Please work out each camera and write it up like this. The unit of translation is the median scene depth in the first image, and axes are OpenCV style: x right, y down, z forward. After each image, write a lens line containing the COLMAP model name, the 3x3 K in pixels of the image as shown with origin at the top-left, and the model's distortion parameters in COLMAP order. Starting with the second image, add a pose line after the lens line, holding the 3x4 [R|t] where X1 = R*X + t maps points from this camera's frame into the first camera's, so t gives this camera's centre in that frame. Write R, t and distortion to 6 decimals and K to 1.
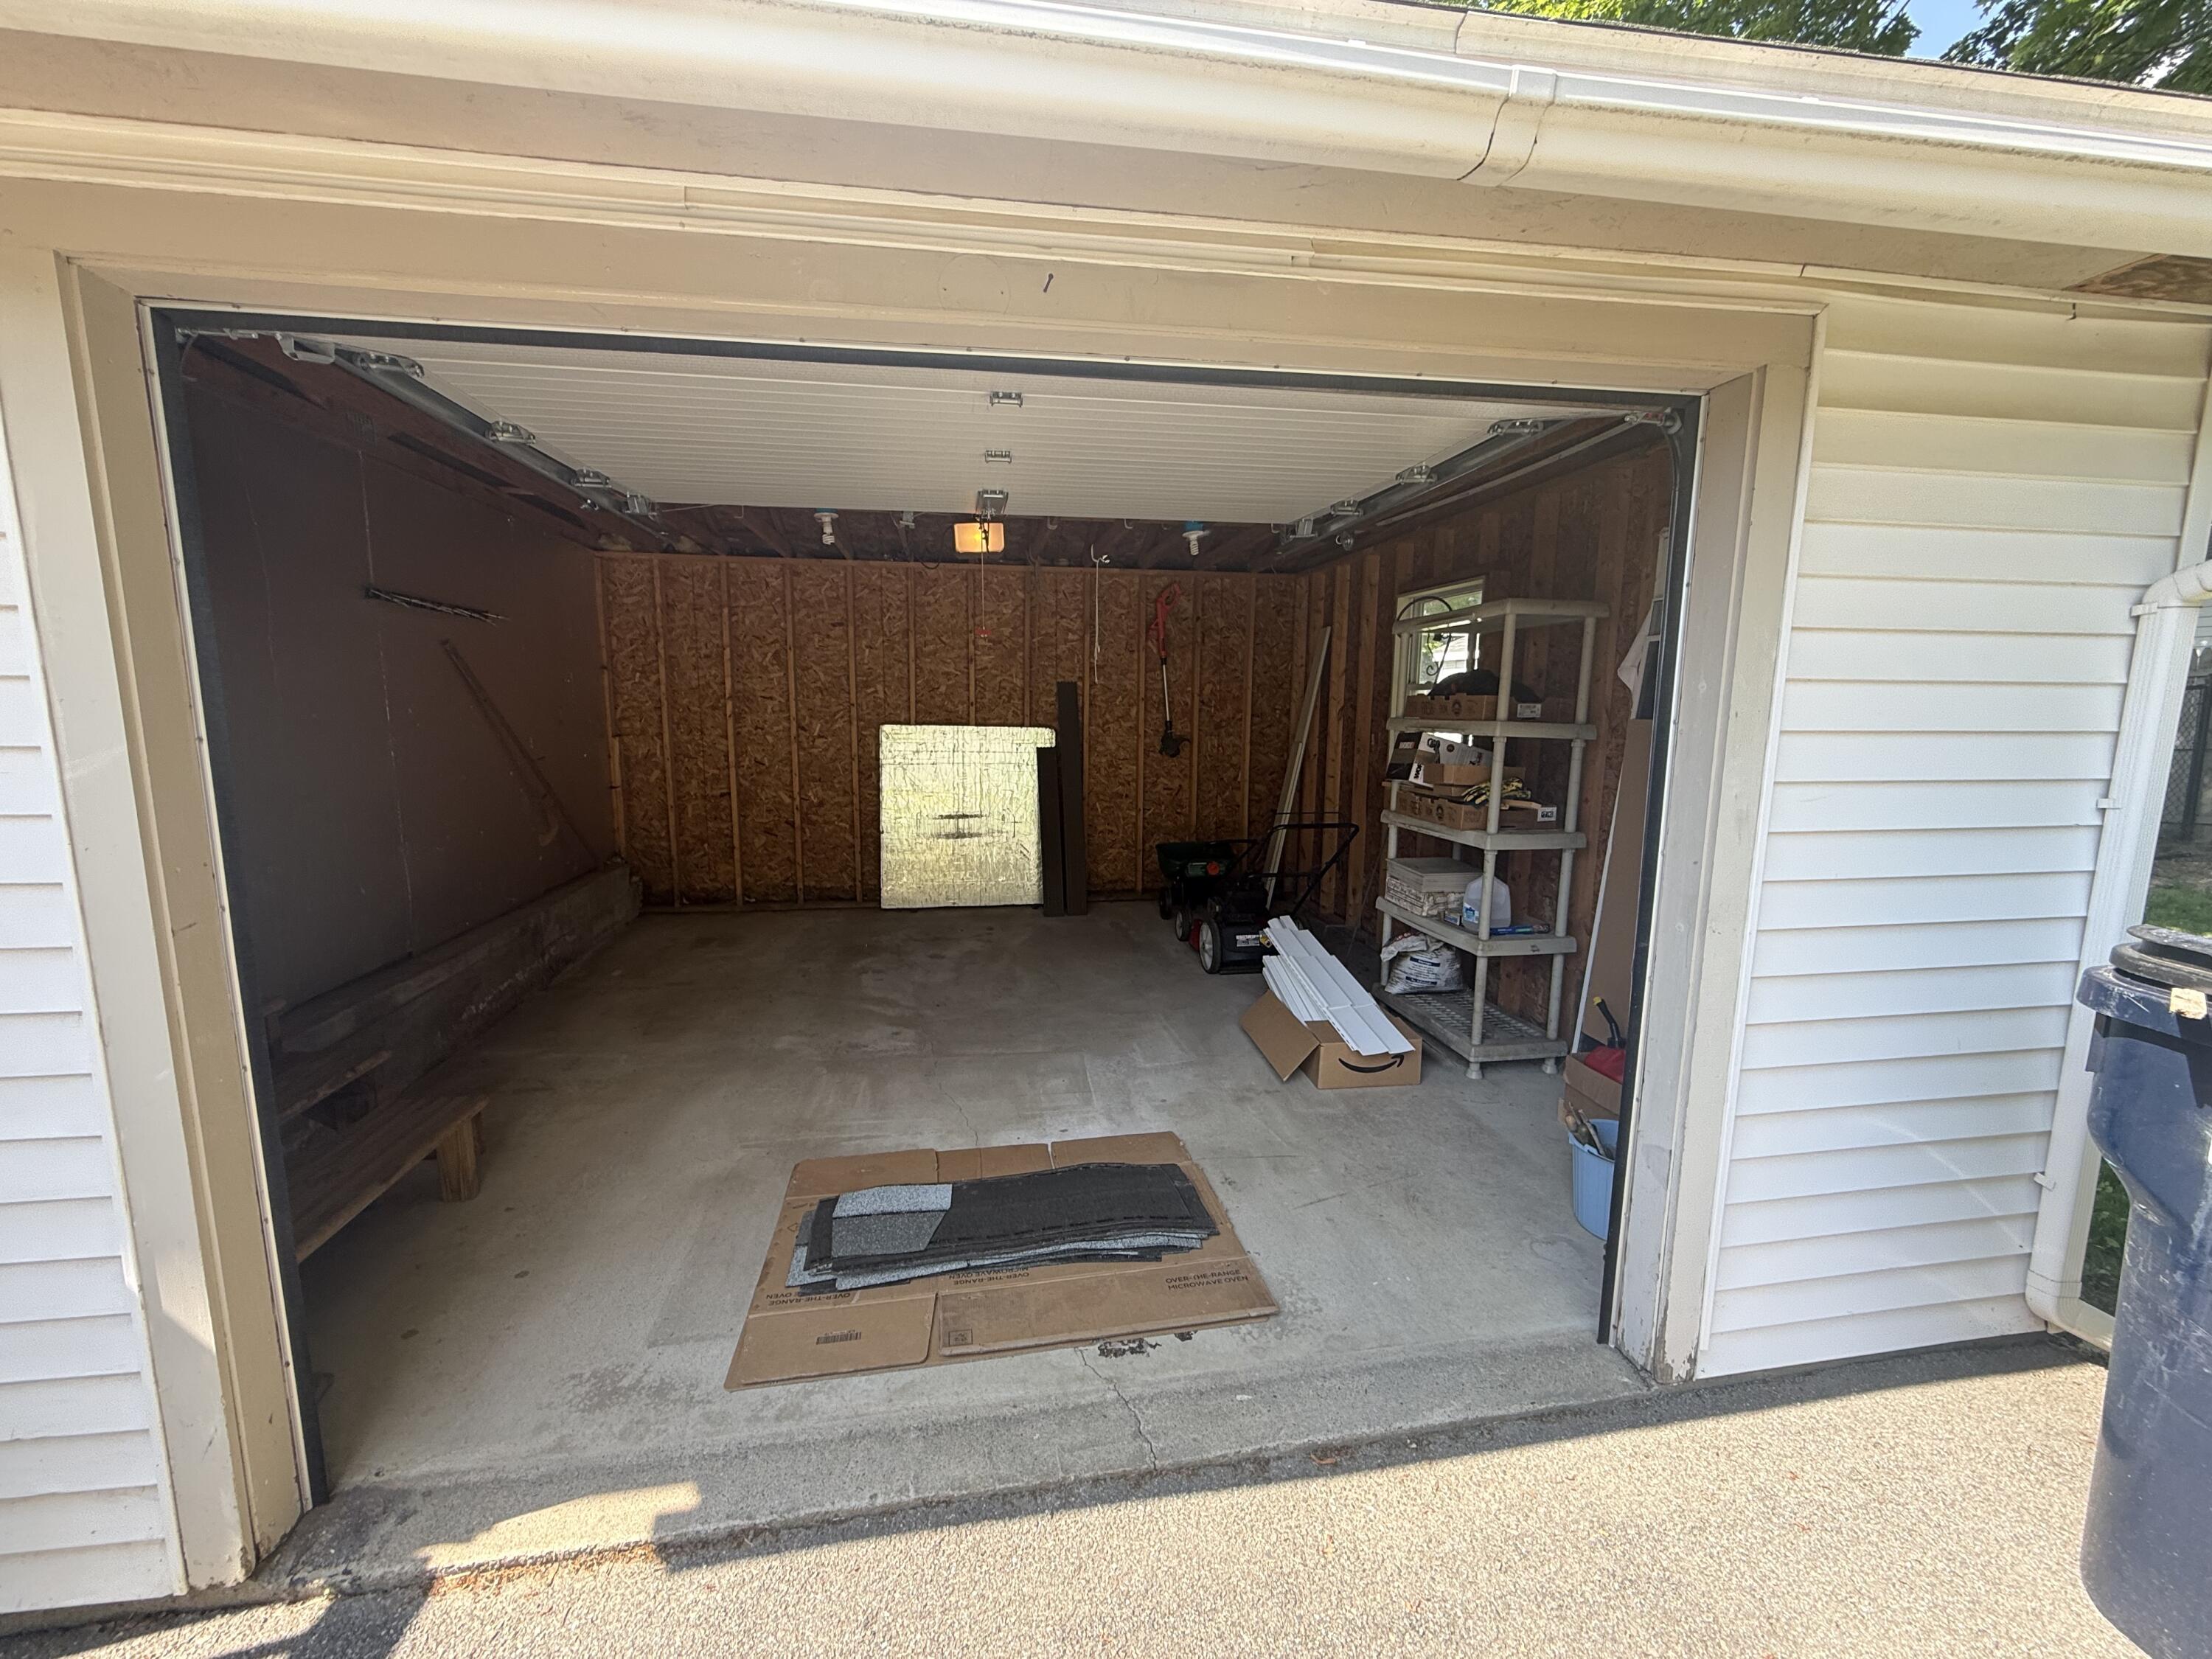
lens RADIAL K [[884.5, 0, 1104.0], [0, 884.5, 835.0], [0, 0, 1]] dist [0.000953, 0.000115]
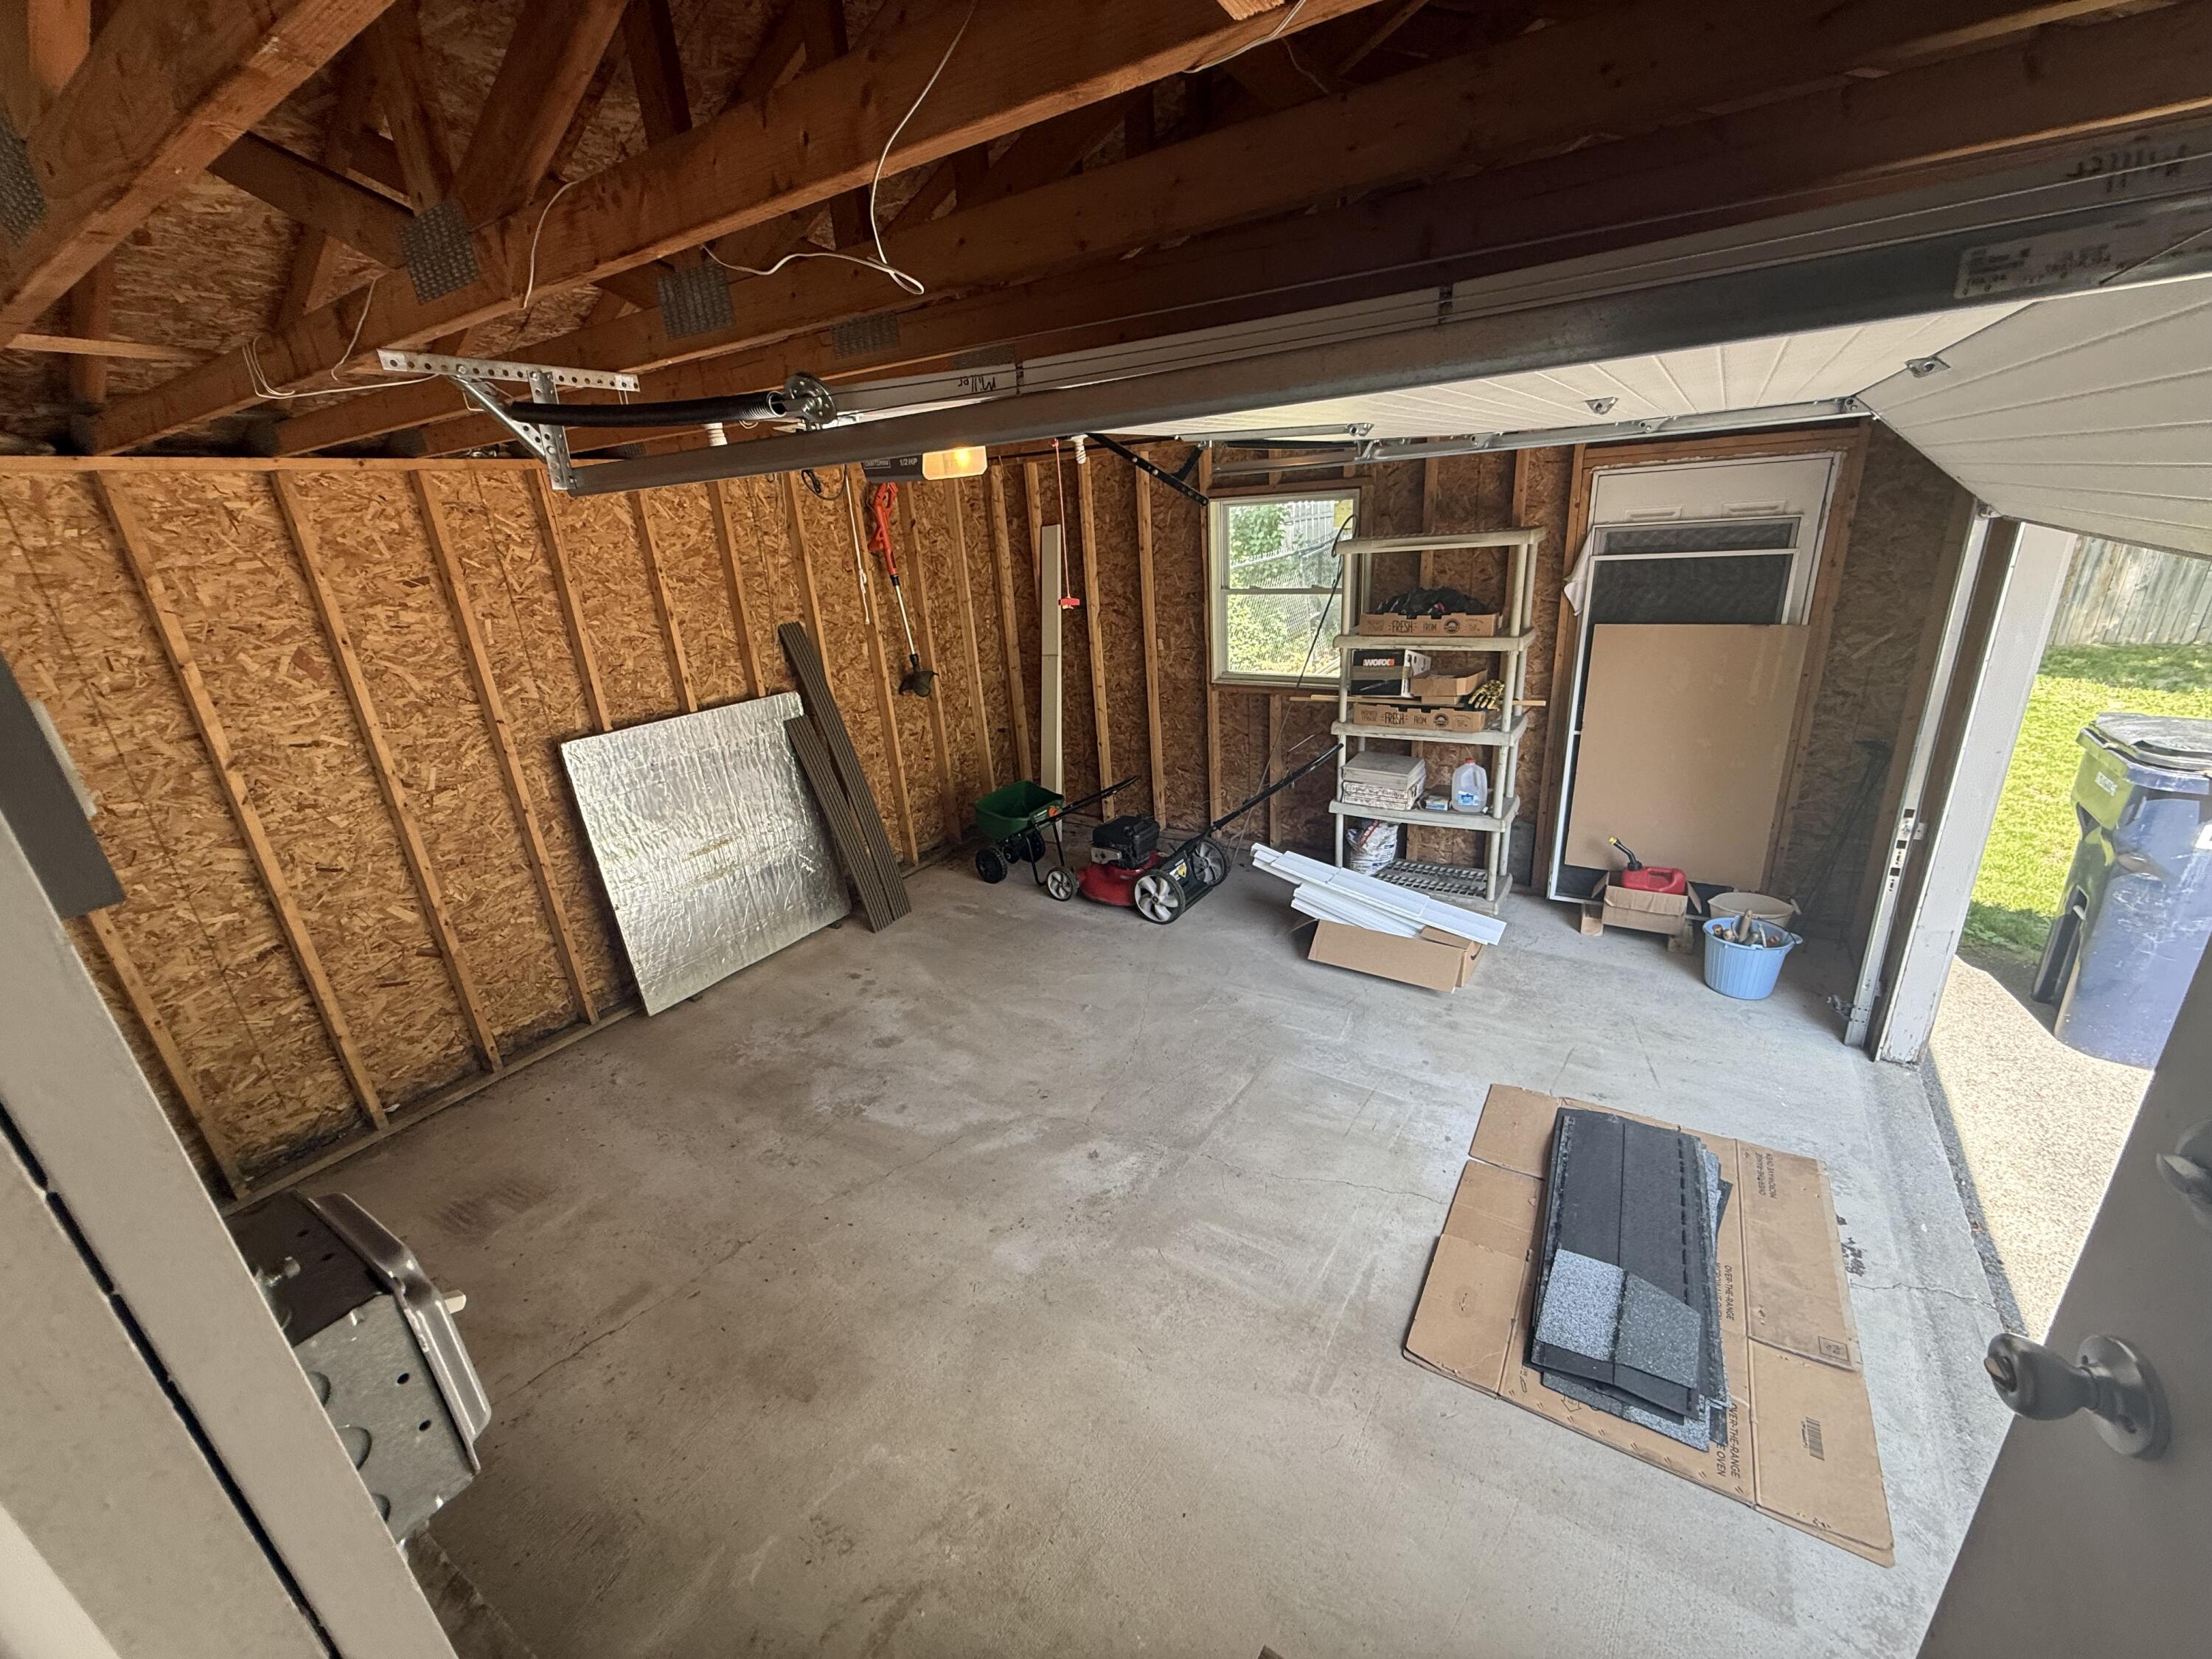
lens RADIAL K [[884.5, 0, 1104.8], [0, 884.5, 823.3], [0, 0, 1]] dist [0.000953, 0.000115]
pose [[0.667253, -0.299288, 0.682056, -0.507211], [0.182054, 0.953477, 0.240286, -0.175787], [-0.722240, -0.036160, 0.690697, 0.364967]]
